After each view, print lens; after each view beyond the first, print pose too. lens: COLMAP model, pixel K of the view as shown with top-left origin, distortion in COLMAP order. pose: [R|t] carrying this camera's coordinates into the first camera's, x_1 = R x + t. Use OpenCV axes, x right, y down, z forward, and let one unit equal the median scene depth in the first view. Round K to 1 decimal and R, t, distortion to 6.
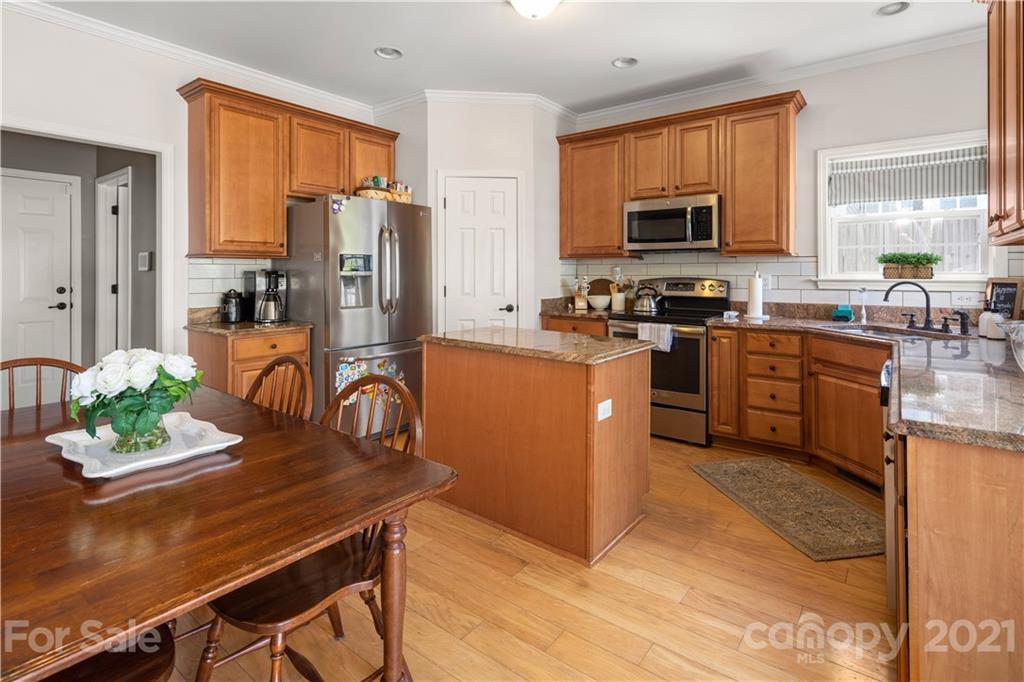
lens RADIAL K [[500.0, 0, 510.4], [0, 500.0, 271.6], [0, 0, 1]] dist [0.004094, -0.002859]
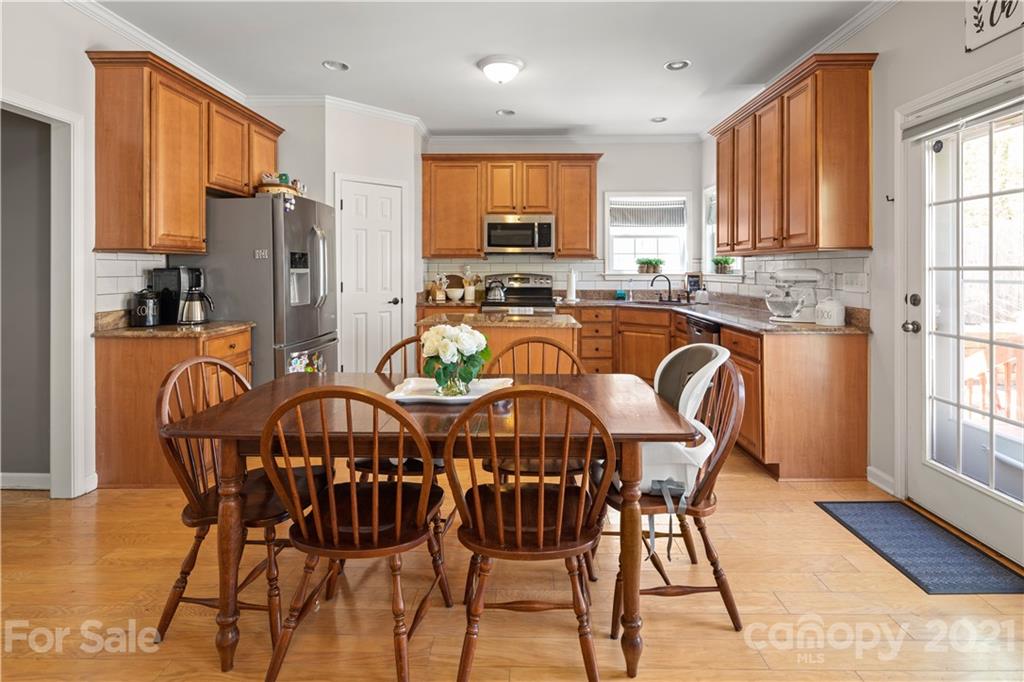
lens RADIAL K [[500.0, 0, 516.5], [0, 500.0, 268.0], [0, 0, 1]] dist [0.004094, -0.002859]
pose [[0.803425, 0.002099, 0.595402, -0.524154], [-0.000944, 0.999997, -0.002252, 0.000238], [-0.595405, 0.001247, 0.803425, -0.088186]]
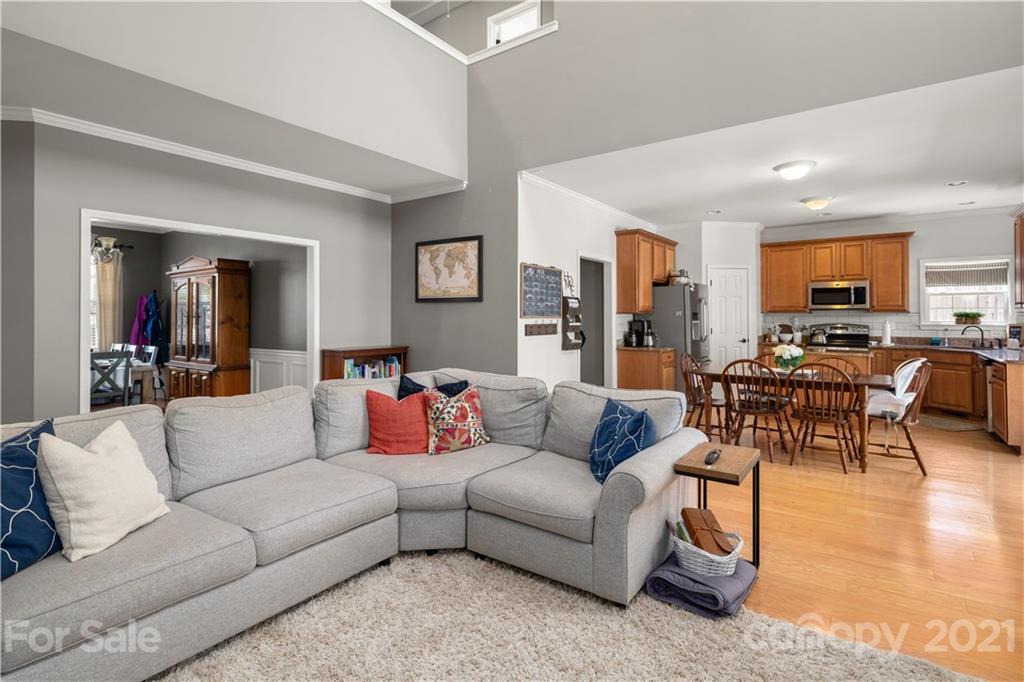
lens RADIAL K [[500.0, 0, 513.5], [0, 500.0, 312.7], [0, 0, 1]] dist [0.004094, -0.002859]
pose [[0.999724, -0.000138, 0.023496, -1.006748], [0.000321, 0.999969, -0.007822, -0.016186], [-0.023494, 0.007827, 0.999693, -0.908836]]
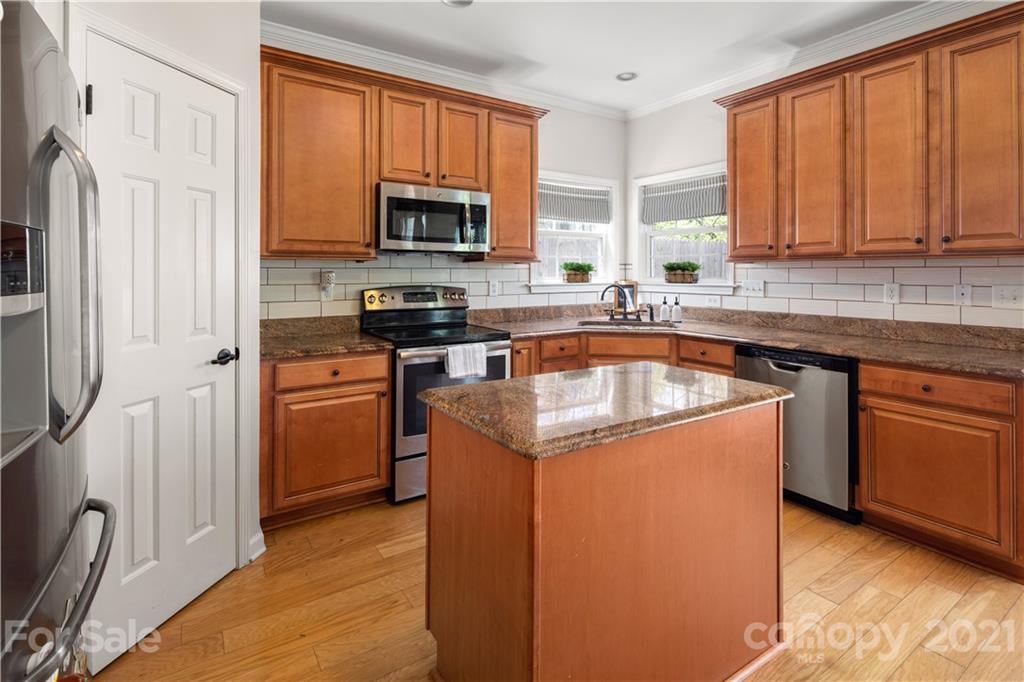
lens RADIAL K [[500.0, 0, 523.0], [0, 500.0, 270.7], [0, 0, 1]] dist [0.004094, -0.002859]
pose [[0.315389, 0.002803, 0.948958, -0.428190], [-0.001214, 0.999996, -0.002551, -0.011718], [-0.948962, -0.000348, 0.315392, 0.651148]]
